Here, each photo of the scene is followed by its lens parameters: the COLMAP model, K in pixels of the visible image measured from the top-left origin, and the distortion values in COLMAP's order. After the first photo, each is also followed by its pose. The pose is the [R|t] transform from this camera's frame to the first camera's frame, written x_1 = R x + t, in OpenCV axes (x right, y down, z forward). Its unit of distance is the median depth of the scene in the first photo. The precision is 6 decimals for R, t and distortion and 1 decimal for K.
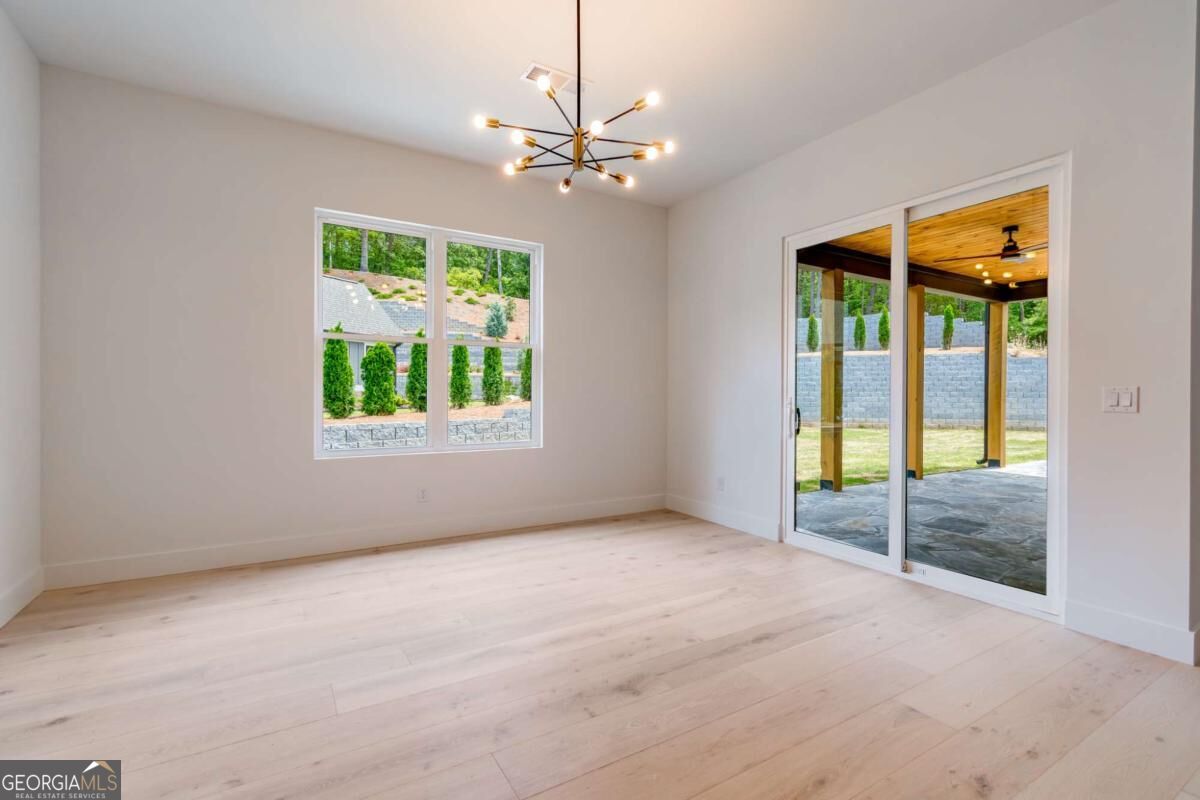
lens RADIAL K [[545.8, 0, 592.3], [0, 545.8, 399.0], [0, 0, 1]] dist [-0.001800, -0.002411]
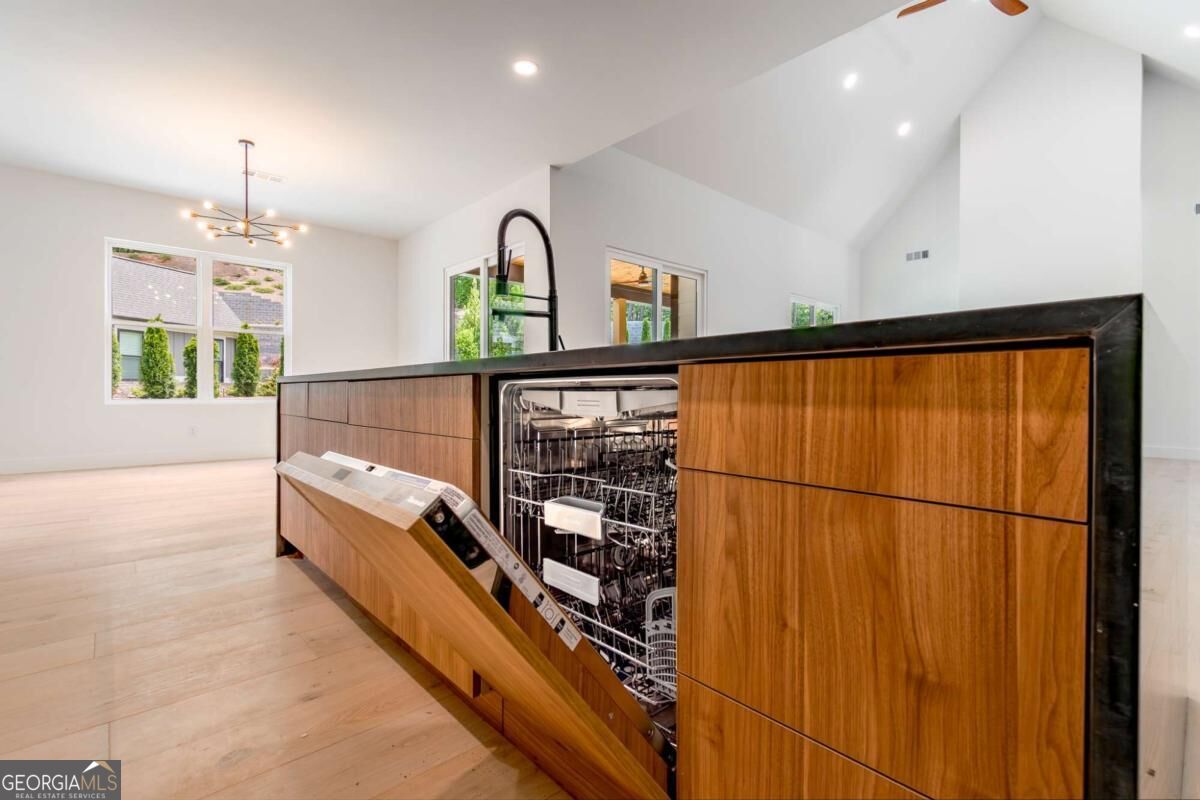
lens RADIAL K [[545.8, 0, 605.6], [0, 545.8, 403.1], [0, 0, 1]] dist [-0.001800, -0.002411]
pose [[0.979417, -0.004853, 0.201788, 0.191521], [0.002892, 0.999946, 0.010013, 0.030478], [-0.201826, -0.009224, 0.979378, -0.252062]]
